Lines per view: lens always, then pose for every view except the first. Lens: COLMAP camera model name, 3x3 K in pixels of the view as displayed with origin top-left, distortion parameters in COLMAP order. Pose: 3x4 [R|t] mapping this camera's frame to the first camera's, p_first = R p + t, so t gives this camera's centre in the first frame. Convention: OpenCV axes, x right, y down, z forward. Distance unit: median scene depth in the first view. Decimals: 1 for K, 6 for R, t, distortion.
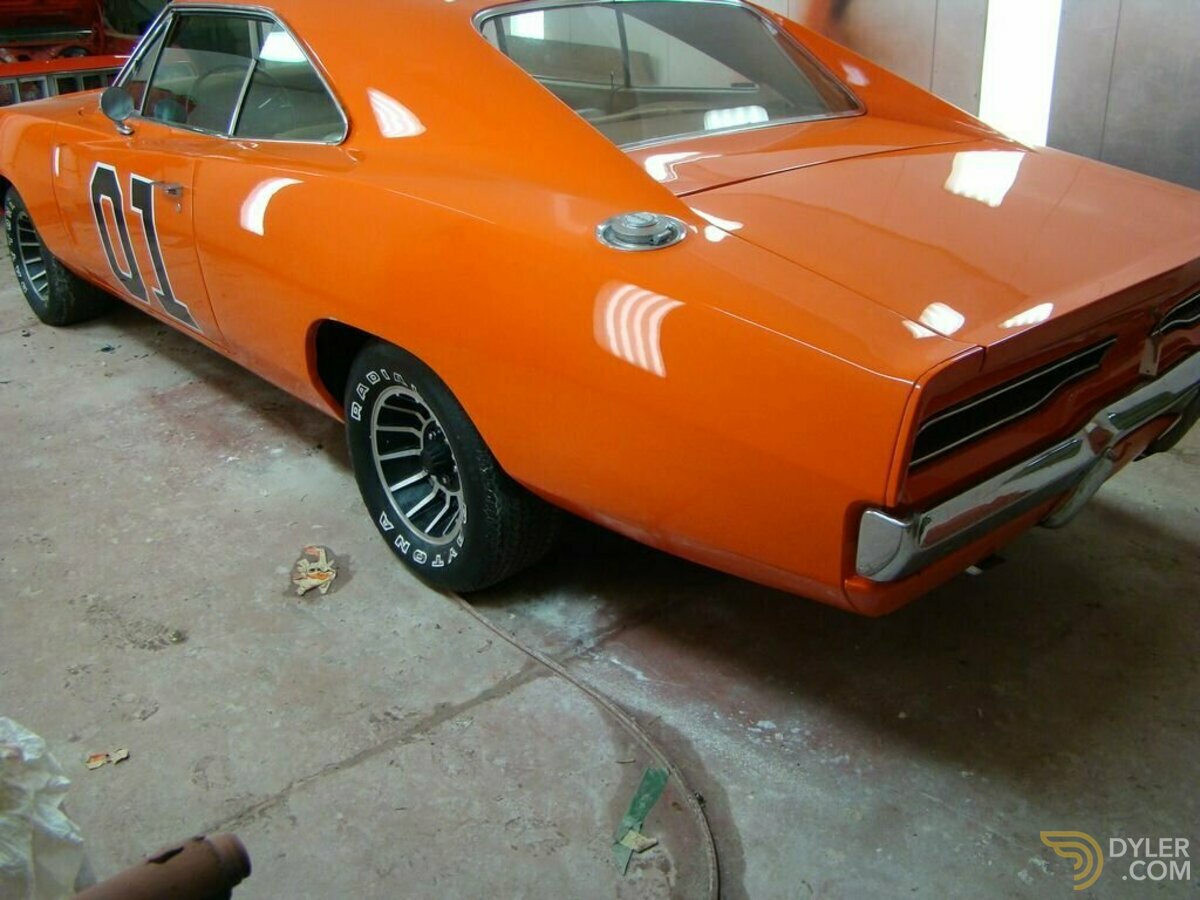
lens RADIAL K [[1096.5, 0, 600.0], [0, 1096.5, 450.0], [0, 0, 1]] dist [-0.172382, 0.099232]
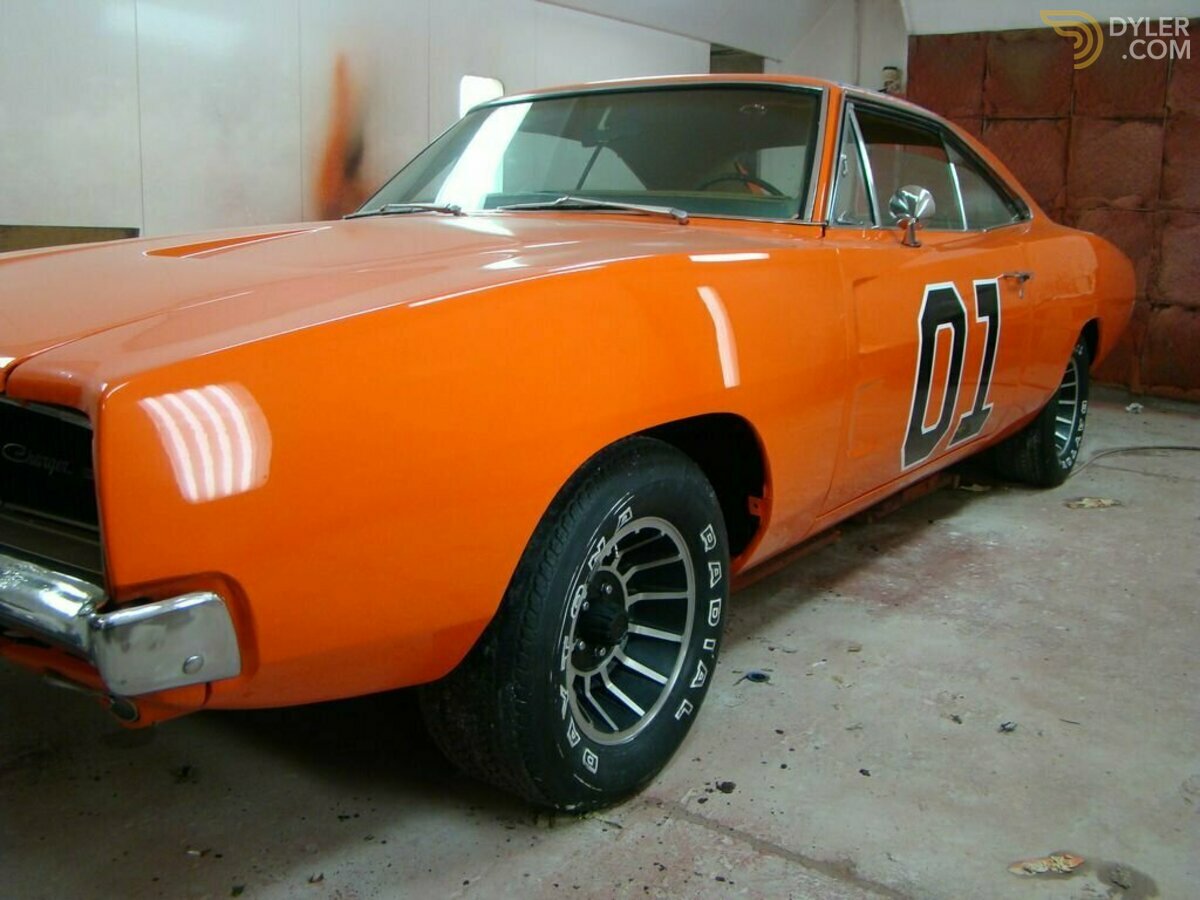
lens RADIAL K [[1096.5, 0, 600.0], [0, 1096.5, 450.0], [0, 0, 1]] dist [-0.172382, 0.099232]
pose [[-0.181749, -0.186170, 0.965561, -1.658547], [0.406788, 0.879724, 0.246190, -0.630212], [-0.895260, 0.437523, -0.084157, 1.838926]]
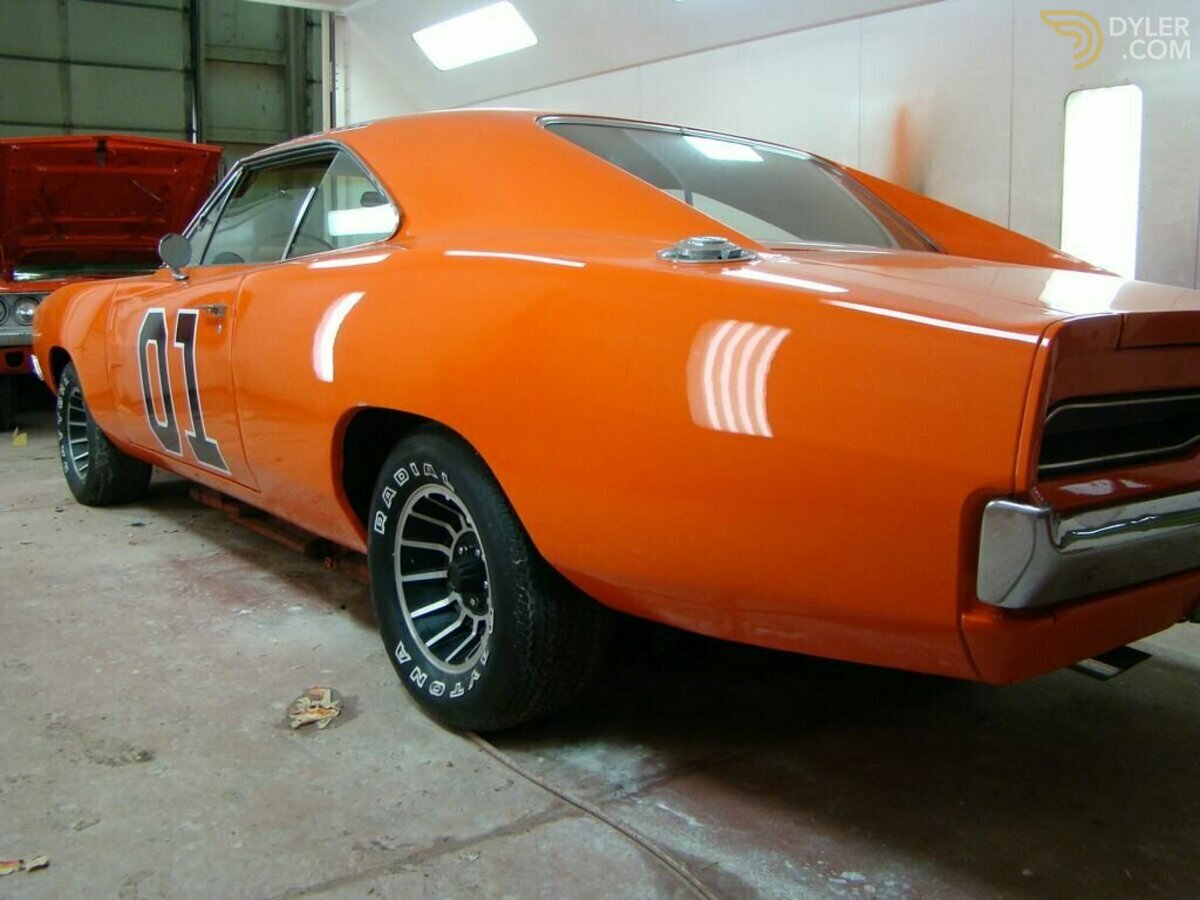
lens RADIAL K [[1096.5, 0, 600.0], [0, 1096.5, 450.0], [0, 0, 1]] dist [-0.172382, 0.099232]
pose [[0.997793, 0.033044, -0.057596, 0.004781], [-0.048031, 0.958090, -0.282413, 0.157871], [0.045850, 0.284556, 0.957562, 0.145214]]
